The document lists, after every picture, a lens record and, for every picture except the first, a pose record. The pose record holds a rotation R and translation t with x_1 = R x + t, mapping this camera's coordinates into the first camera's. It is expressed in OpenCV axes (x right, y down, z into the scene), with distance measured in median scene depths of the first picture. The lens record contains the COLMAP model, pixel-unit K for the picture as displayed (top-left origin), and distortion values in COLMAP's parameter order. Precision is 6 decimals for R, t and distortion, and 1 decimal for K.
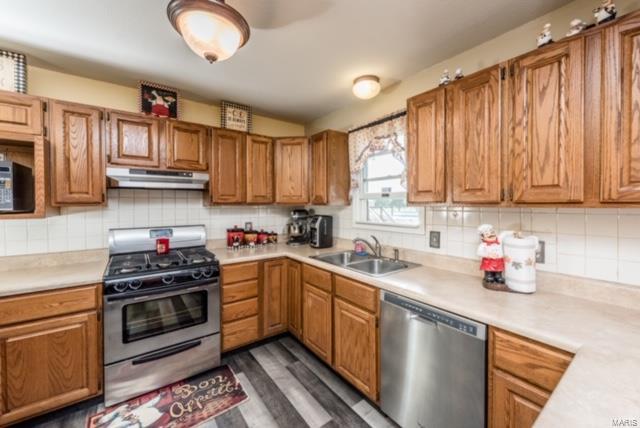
lens RADIAL K [[255.8, 0, 318.2], [0, 255.8, 204.7], [0, 0, 1]] dist [0.001111, -0.000048]
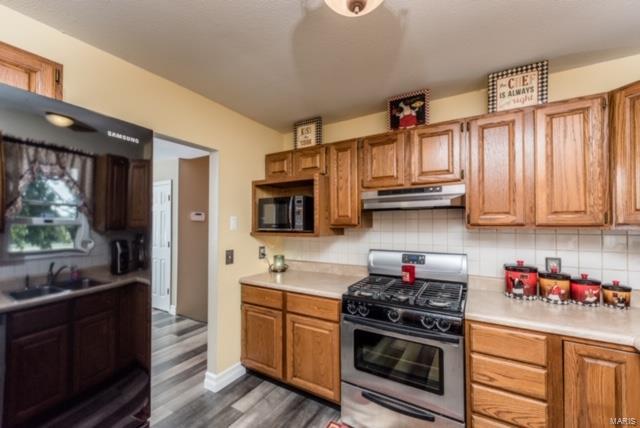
lens RADIAL K [[255.8, 0, 320.0], [0, 255.8, 218.5], [0, 0, 1]] dist [0.001111, -0.000048]
pose [[0.383331, -0.021458, -0.923362, 0.081928], [-0.001904, 0.999710, -0.024022, -0.006850], [0.923609, 0.010966, 0.383179, 0.369683]]
